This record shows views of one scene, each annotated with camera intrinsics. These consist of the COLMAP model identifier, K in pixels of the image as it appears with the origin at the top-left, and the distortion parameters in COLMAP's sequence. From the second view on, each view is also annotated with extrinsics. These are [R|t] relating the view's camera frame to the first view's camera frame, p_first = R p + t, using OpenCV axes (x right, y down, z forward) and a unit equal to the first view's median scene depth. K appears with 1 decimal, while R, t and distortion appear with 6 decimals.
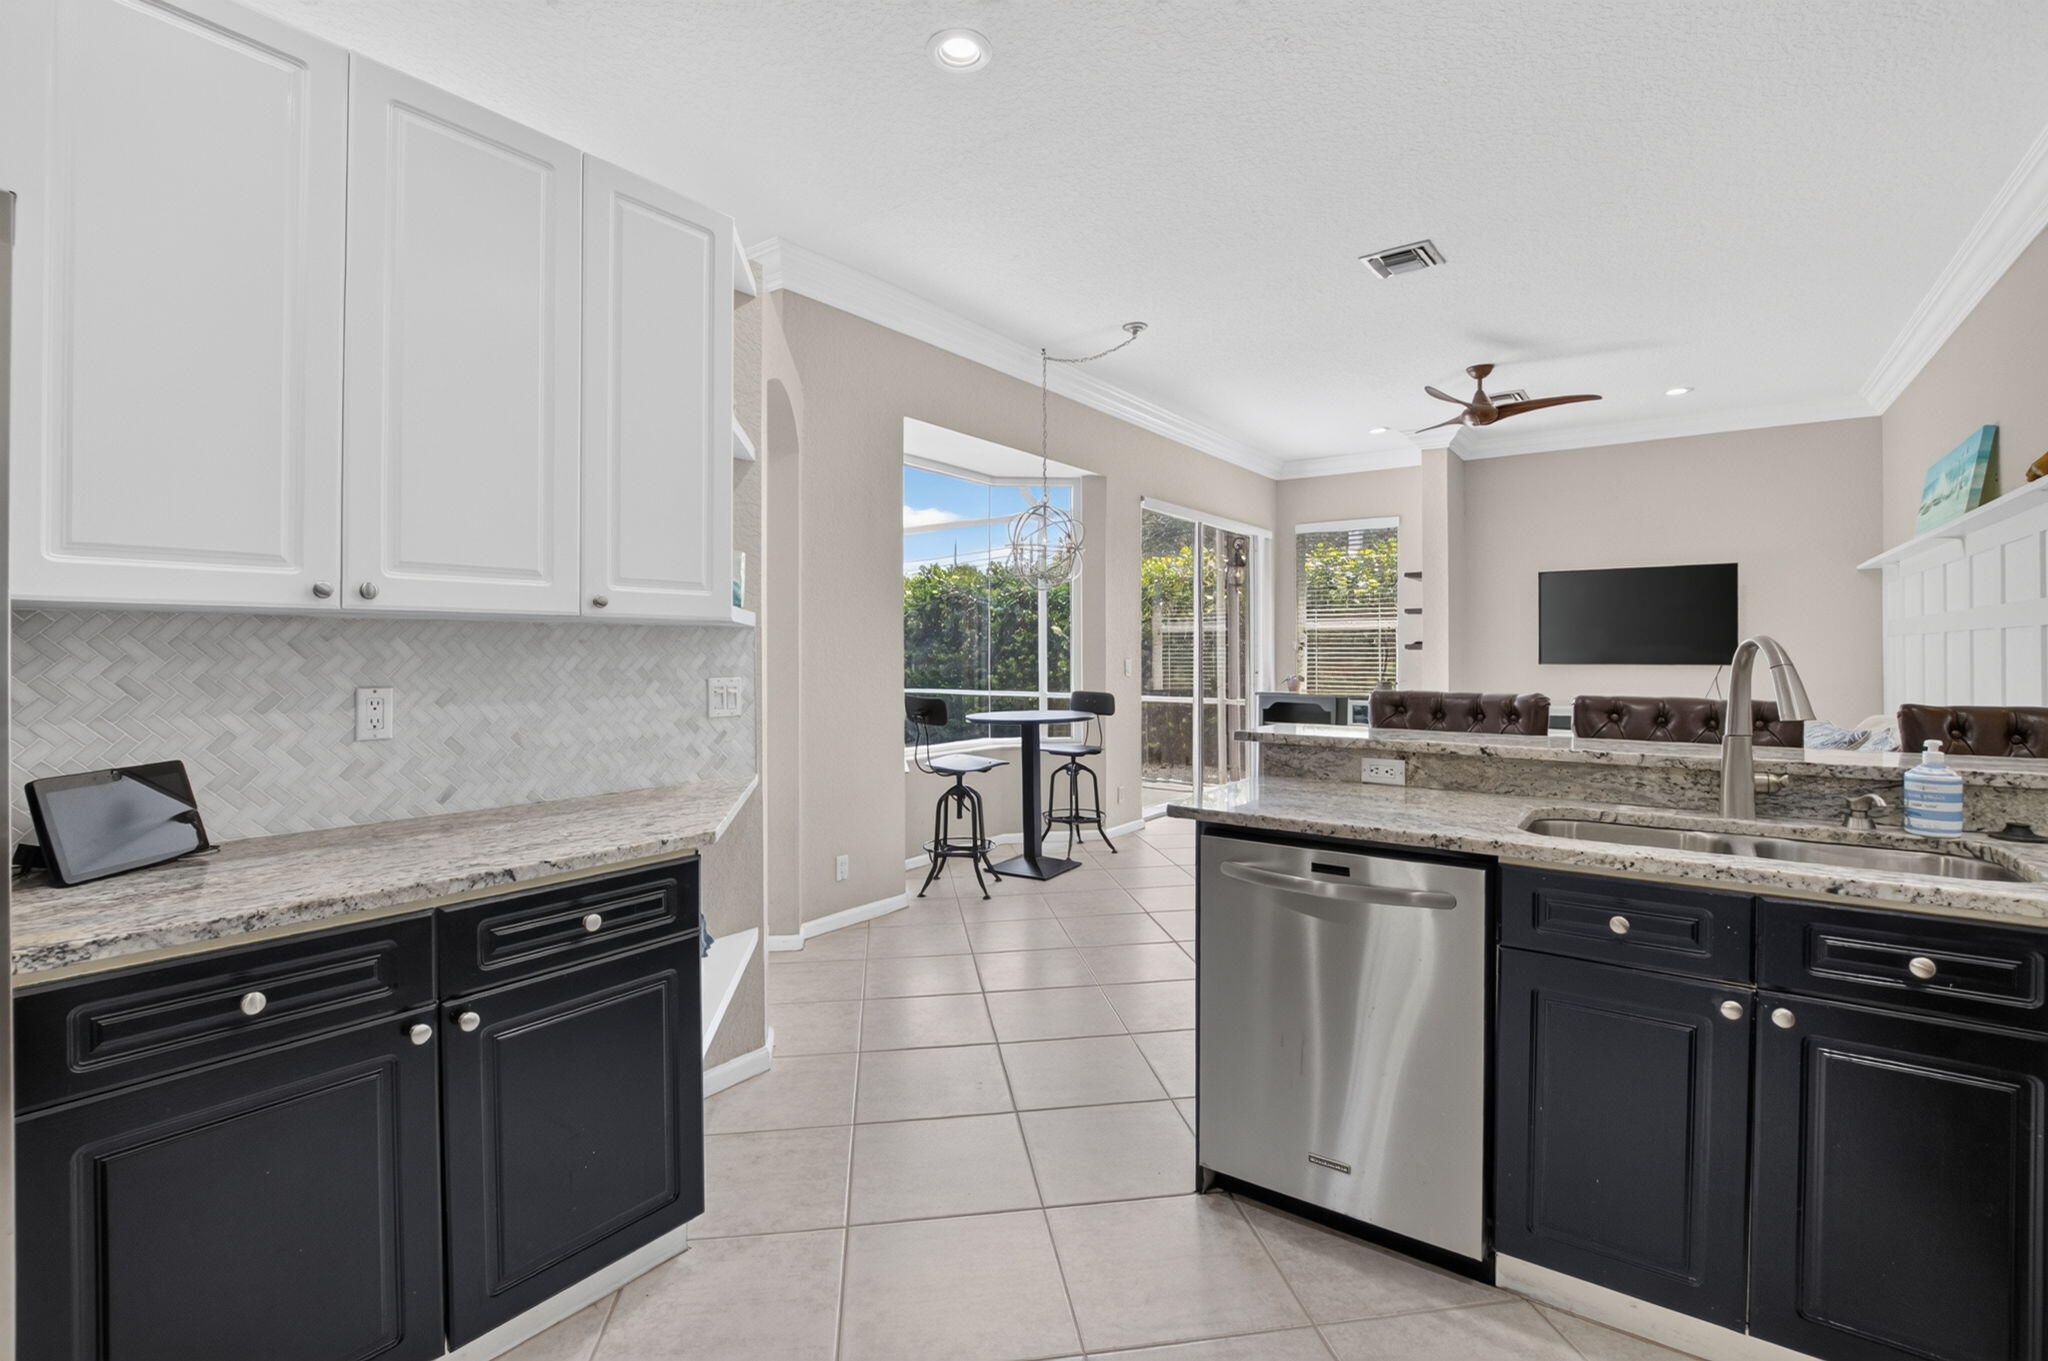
lens RADIAL K [[908.7, 0, 1011.4], [0, 908.7, 642.2], [0, 0, 1]] dist [-0.032015, 0.003821]
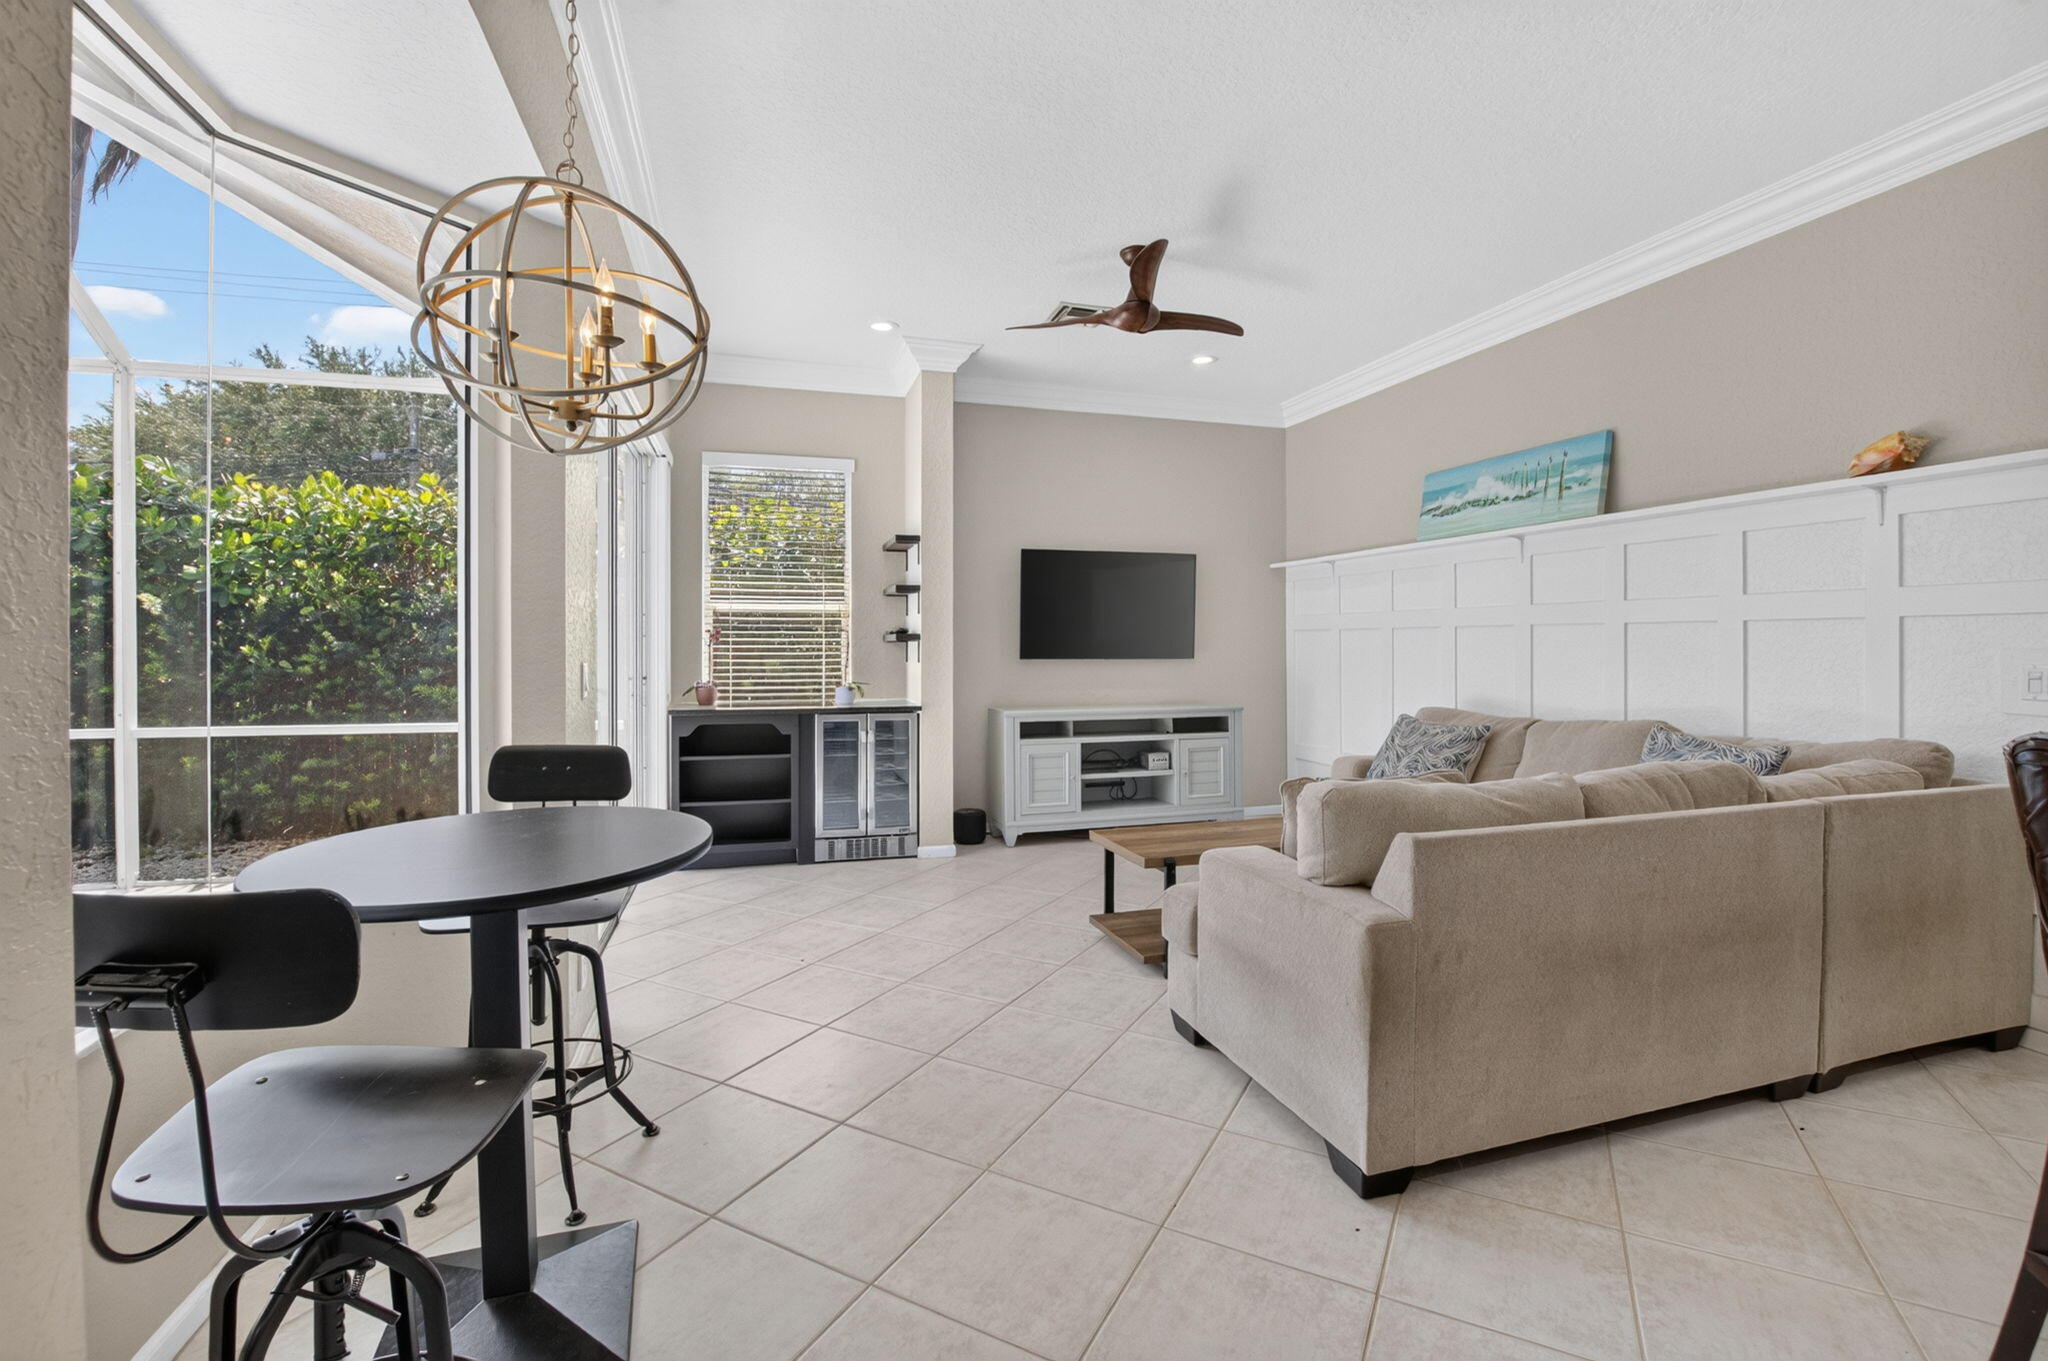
lens RADIAL K [[908.7, 0, 1027.9], [0, 908.7, 638.7], [0, 0, 1]] dist [-0.032015, 0.003821]
pose [[0.594735, 0.001307, 0.803921, -0.157835], [-0.006447, 0.999974, 0.003144, 0.004949], [-0.803896, -0.007053, 0.594728, 0.860818]]
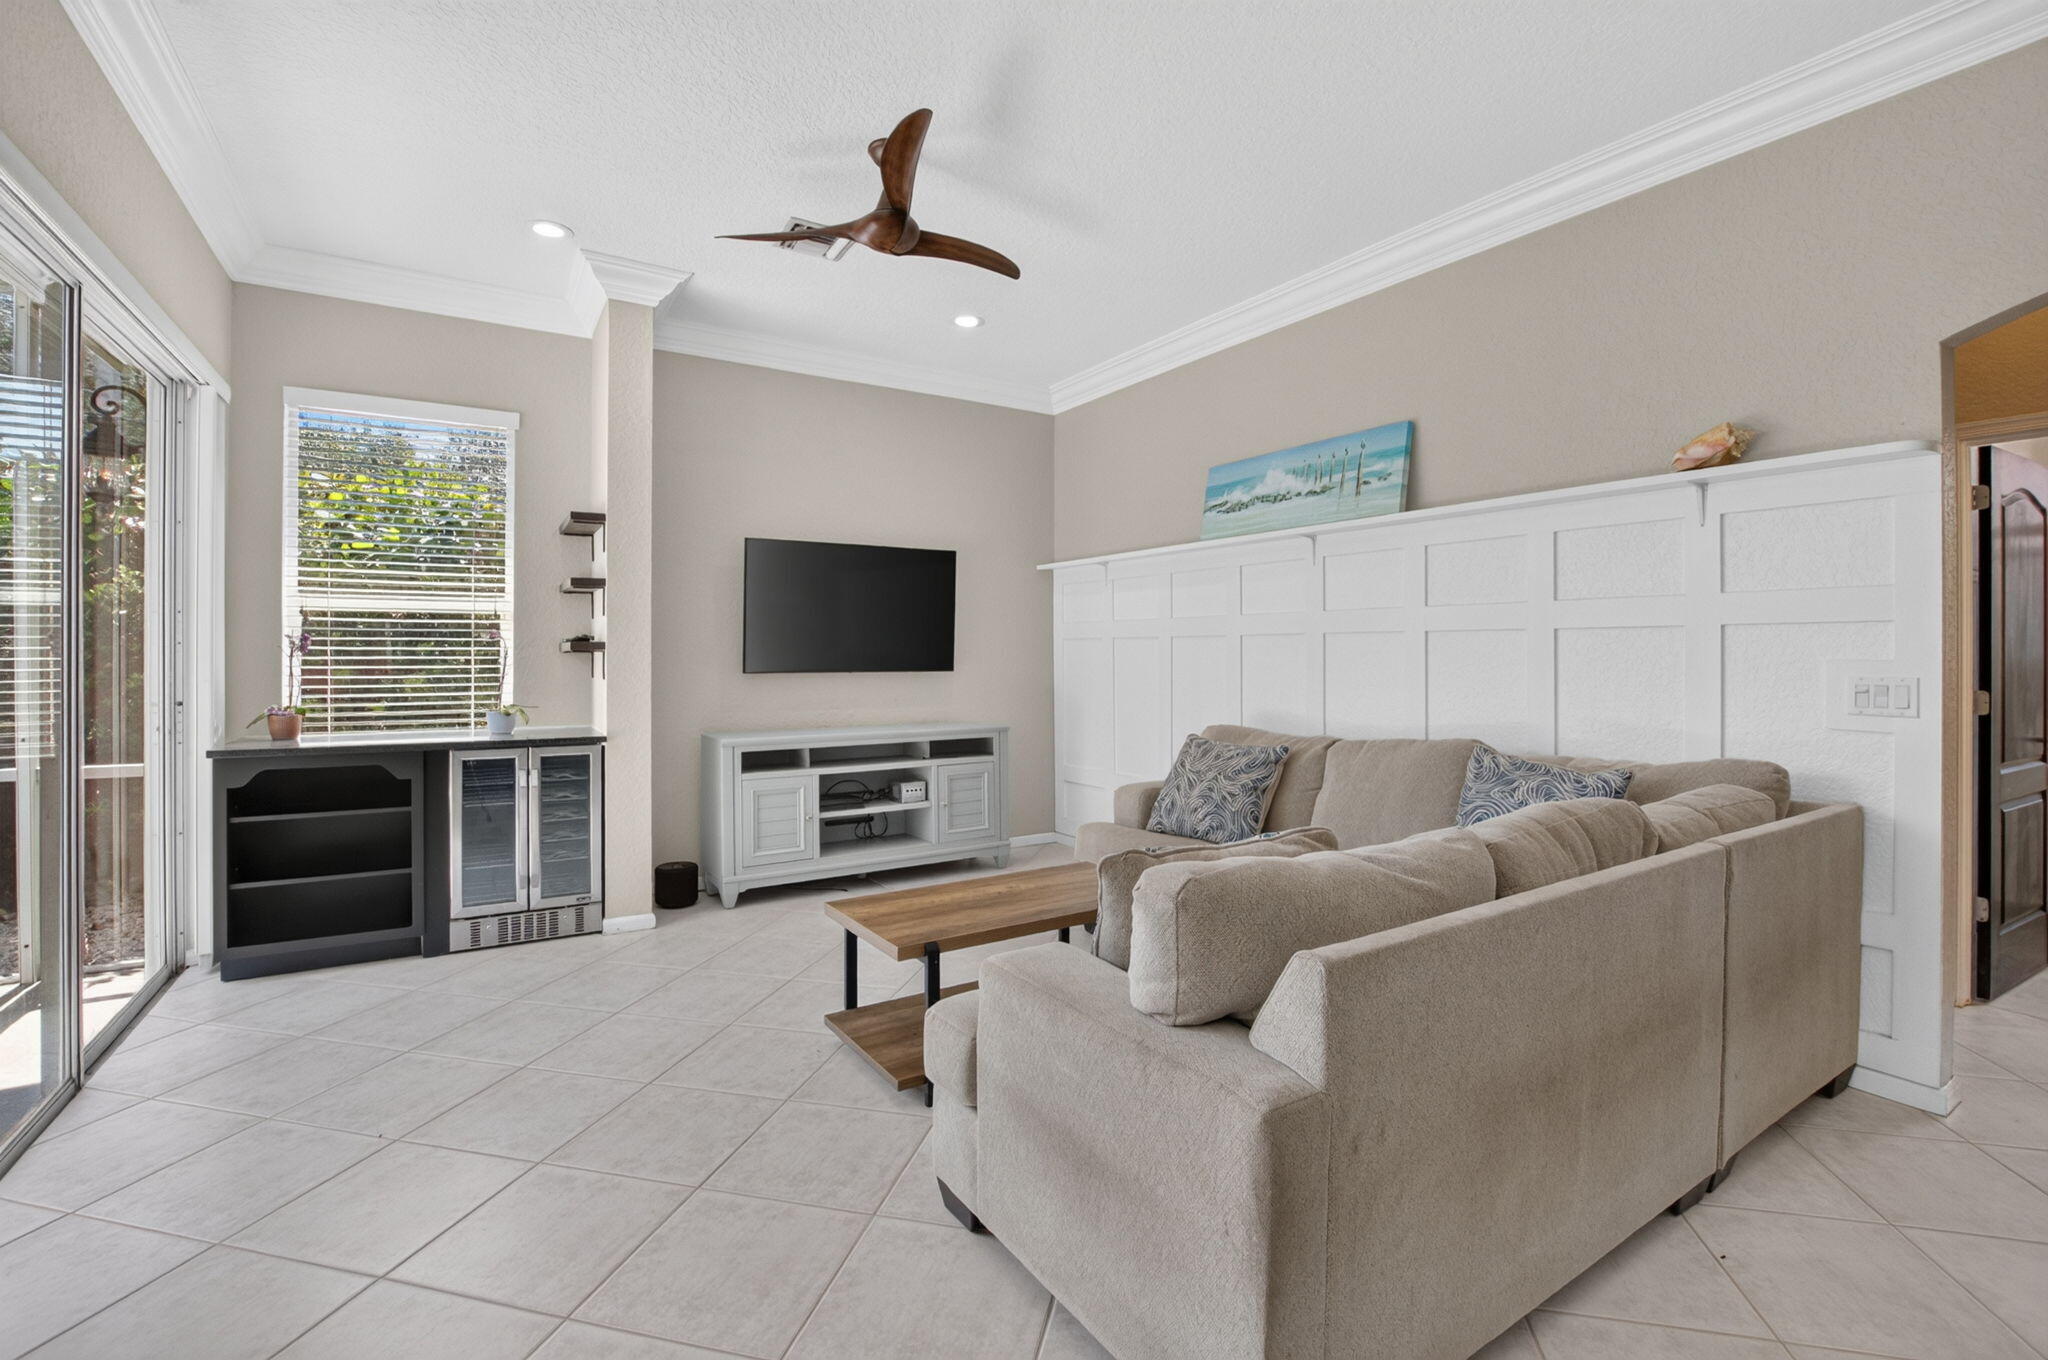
lens RADIAL K [[908.7, 0, 1028.9], [0, 908.7, 644.6], [0, 0, 1]] dist [-0.032015, 0.003821]
pose [[0.355648, 0.005547, 0.934603, 0.036777], [-0.007862, 0.999965, -0.002943, 0.005637], [-0.934587, -0.006301, 0.355679, 0.970898]]
